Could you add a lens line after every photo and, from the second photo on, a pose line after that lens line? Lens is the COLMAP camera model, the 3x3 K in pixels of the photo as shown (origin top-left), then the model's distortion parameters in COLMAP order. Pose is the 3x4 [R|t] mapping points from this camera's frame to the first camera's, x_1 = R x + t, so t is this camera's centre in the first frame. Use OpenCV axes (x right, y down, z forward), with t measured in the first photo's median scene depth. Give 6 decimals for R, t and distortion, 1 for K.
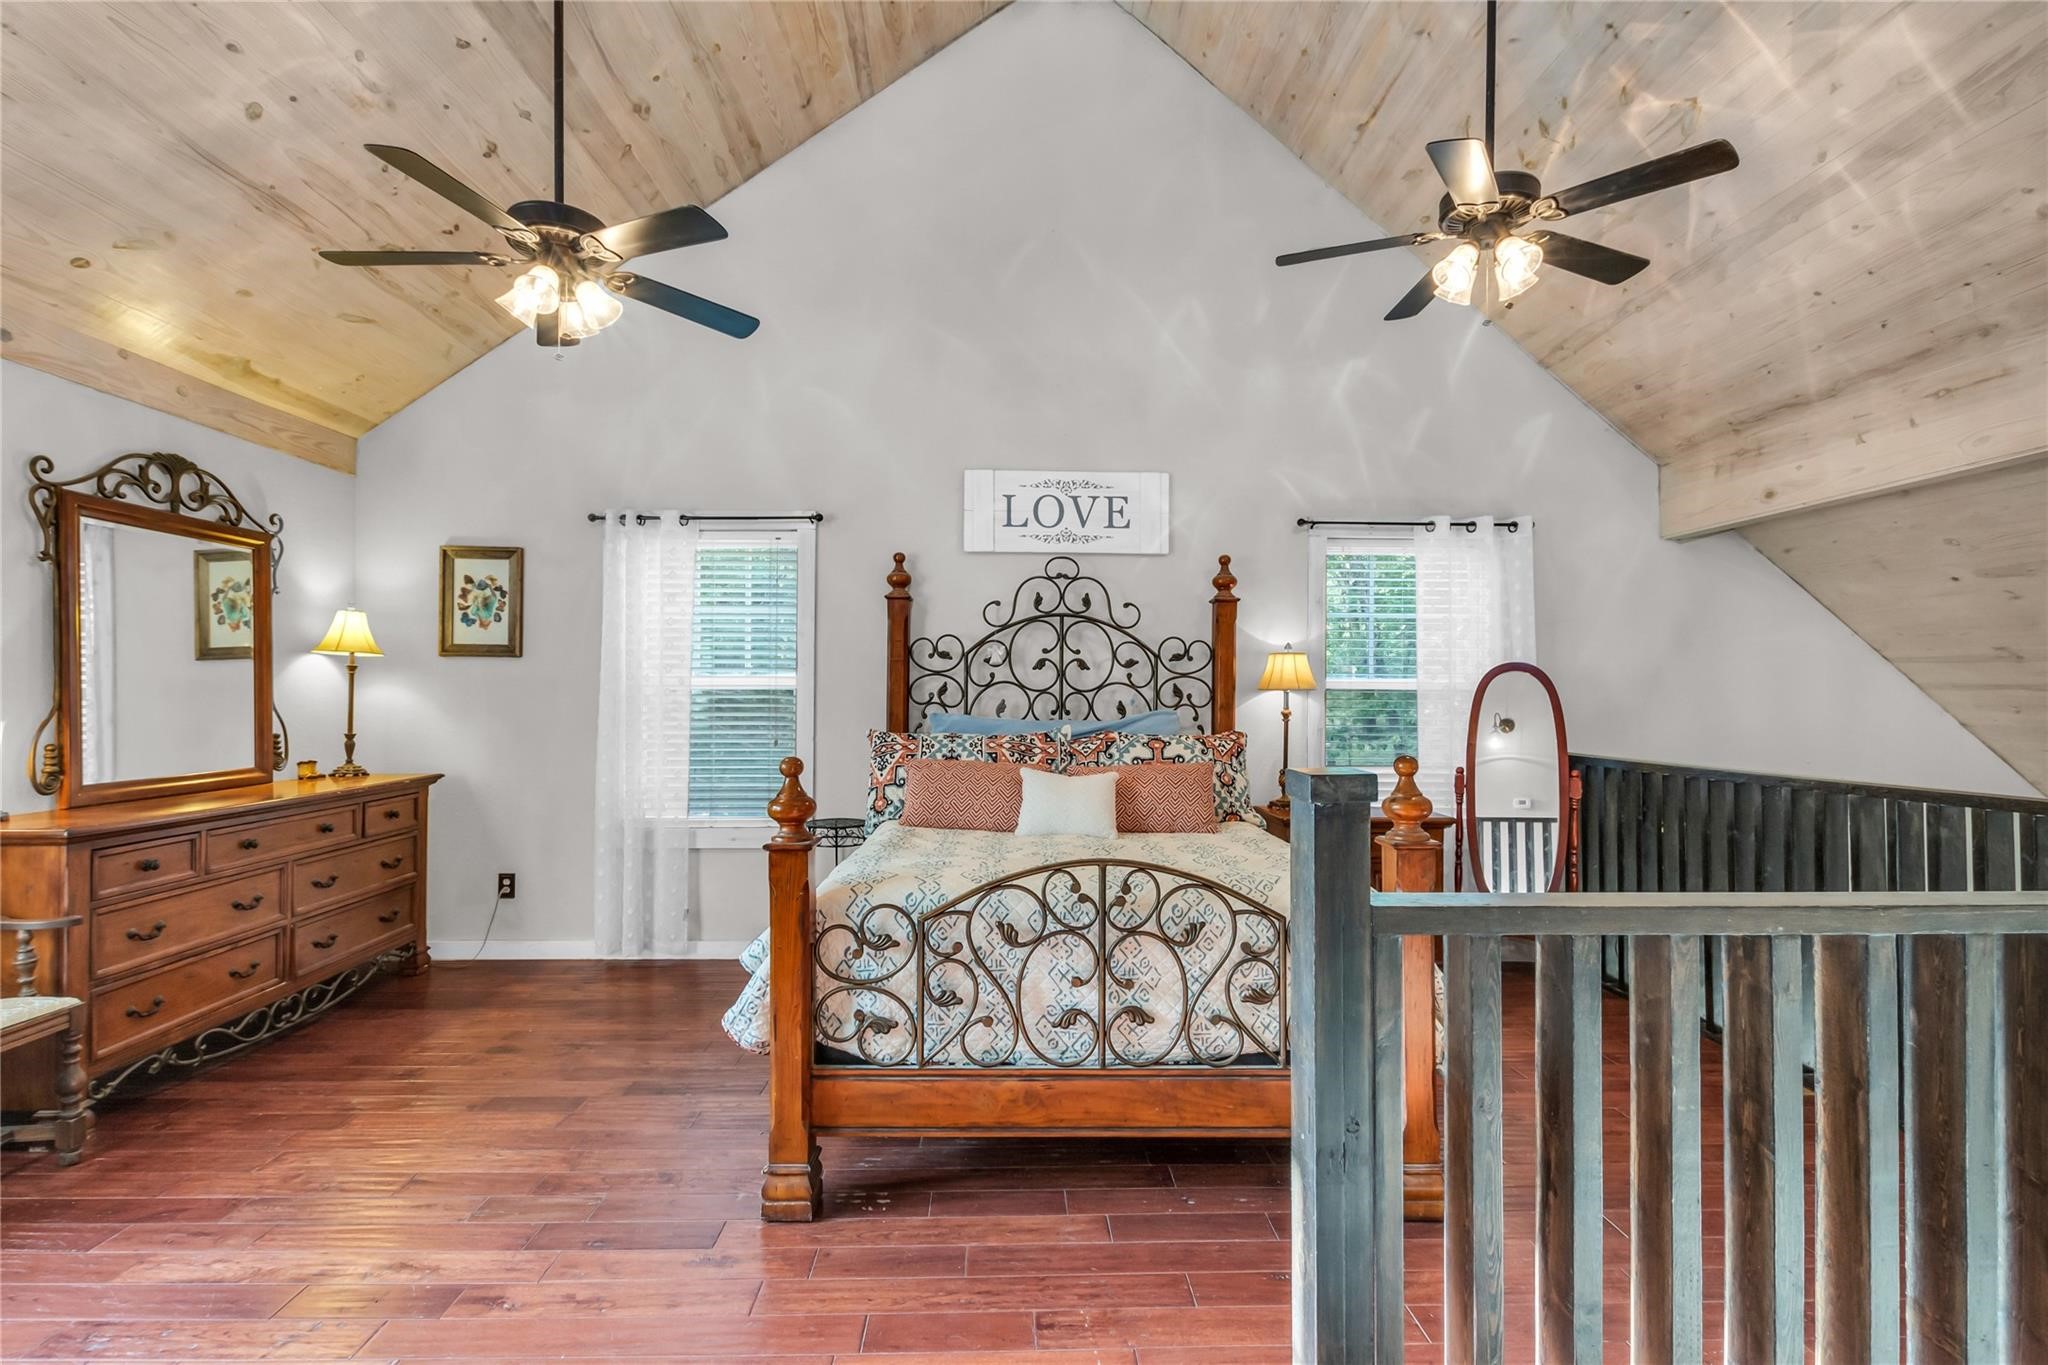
lens RADIAL K [[938.6, 0, 1025.0], [0, 938.6, 687.4], [0, 0, 1]] dist [0.004579, -0.002089]
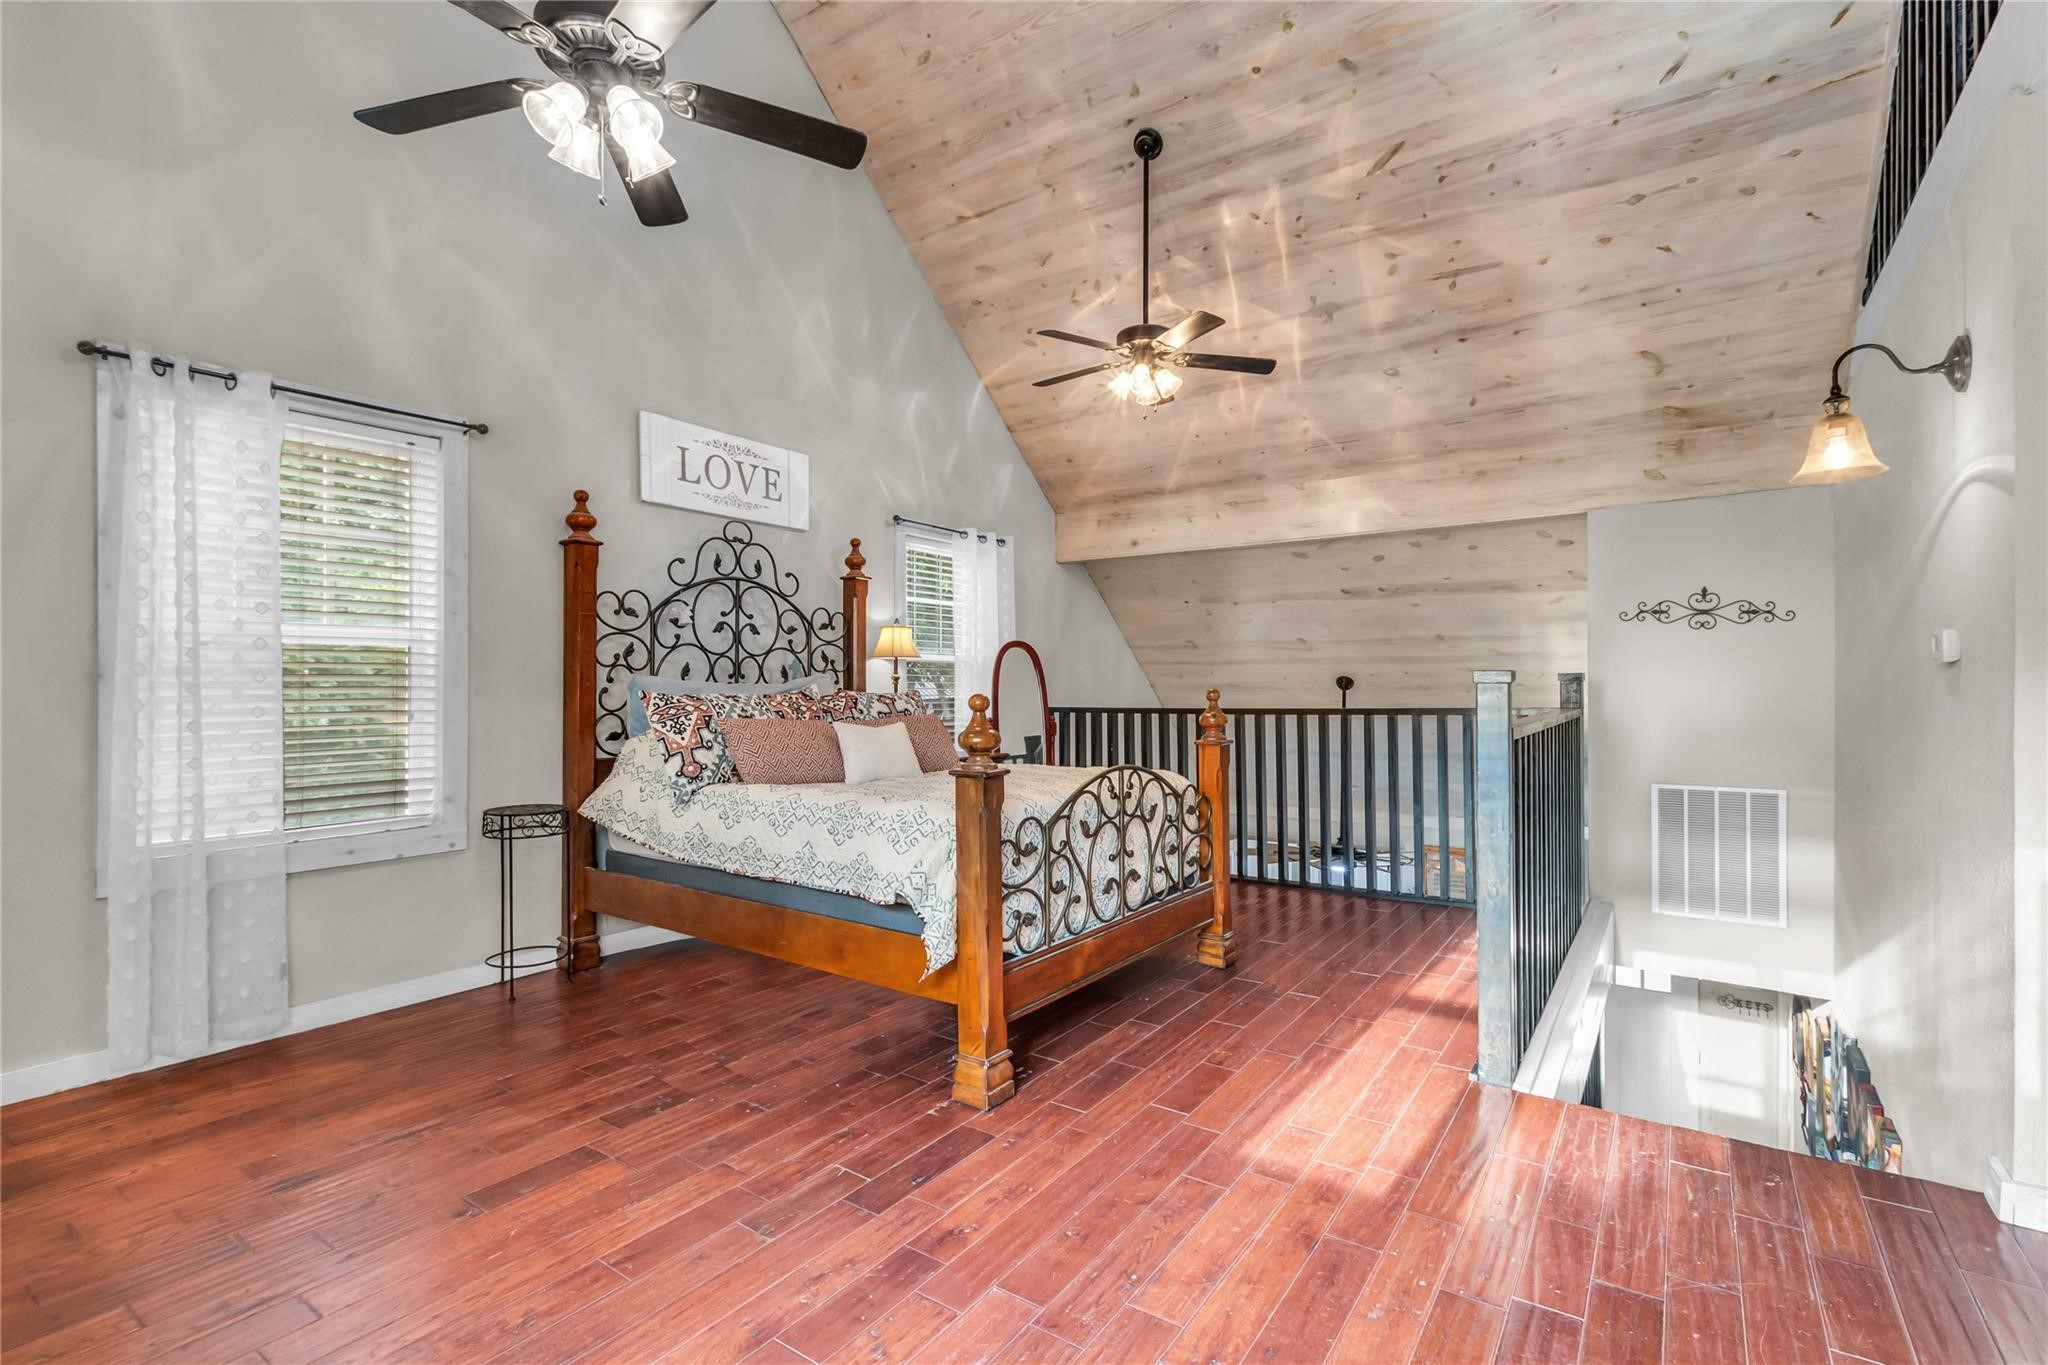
lens RADIAL K [[938.6, 0, 1028.1], [0, 938.6, 685.6], [0, 0, 1]] dist [0.004579, -0.002089]
pose [[0.591122, -0.006289, 0.806558, -0.587401], [-0.001195, 0.999962, 0.008673, 0.027705], [-0.806581, -0.006091, 0.591092, 0.156890]]
